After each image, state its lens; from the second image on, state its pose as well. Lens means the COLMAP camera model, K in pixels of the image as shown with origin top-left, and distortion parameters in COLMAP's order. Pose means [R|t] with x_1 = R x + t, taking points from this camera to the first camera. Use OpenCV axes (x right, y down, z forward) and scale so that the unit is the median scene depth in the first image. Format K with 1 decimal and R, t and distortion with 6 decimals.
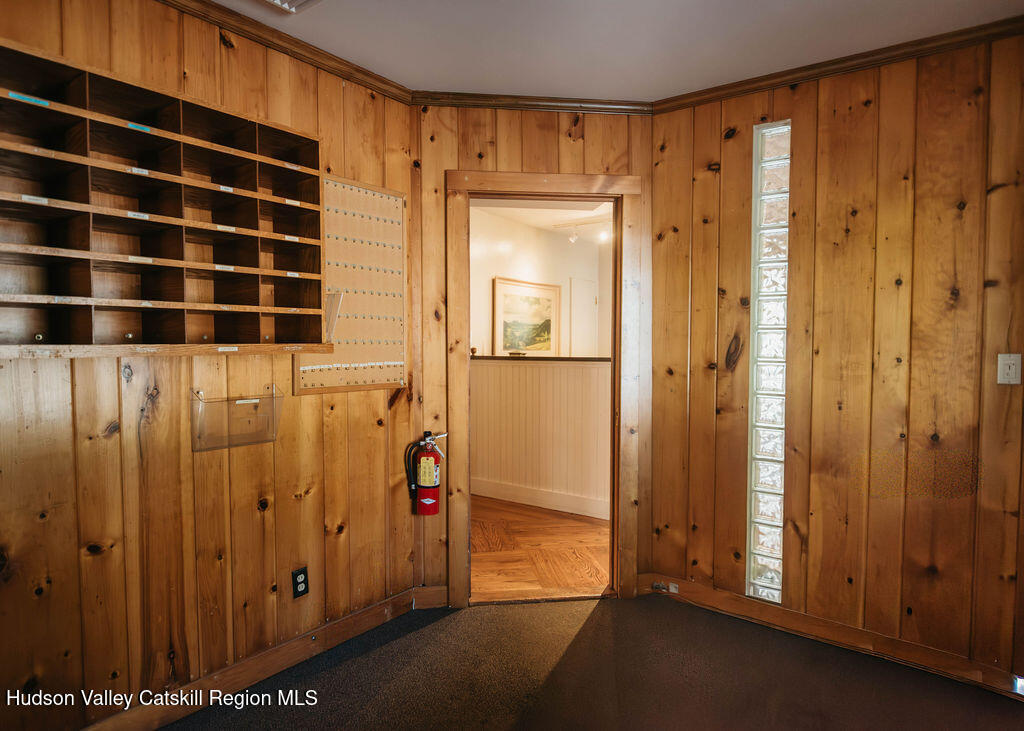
lens RADIAL K [[609.5, 0, 511.8], [0, 609.5, 366.9], [0, 0, 1]] dist [-0.006838, -0.006113]
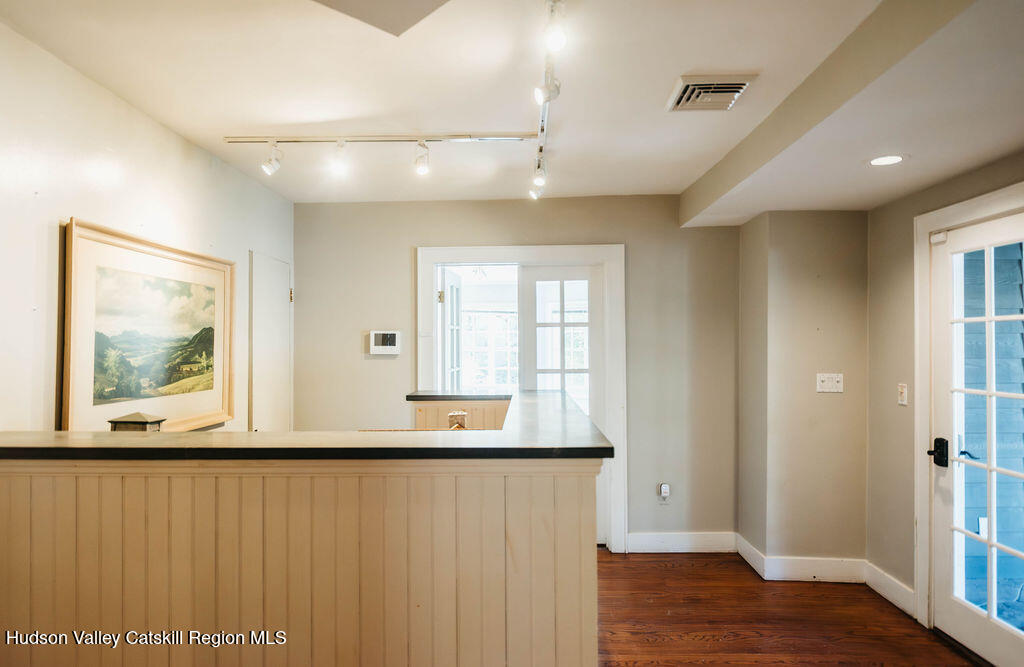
lens RADIAL K [[555.7, 0, 512.7], [0, 555.7, 335.1], [0, 0, 1]] dist [-0.002346, -0.000021]
pose [[0.811721, 0.007957, 0.583991, -0.003543], [0.022130, 0.998770, -0.044369, -0.048445], [-0.583626, 0.048939, 0.810547, 0.513826]]
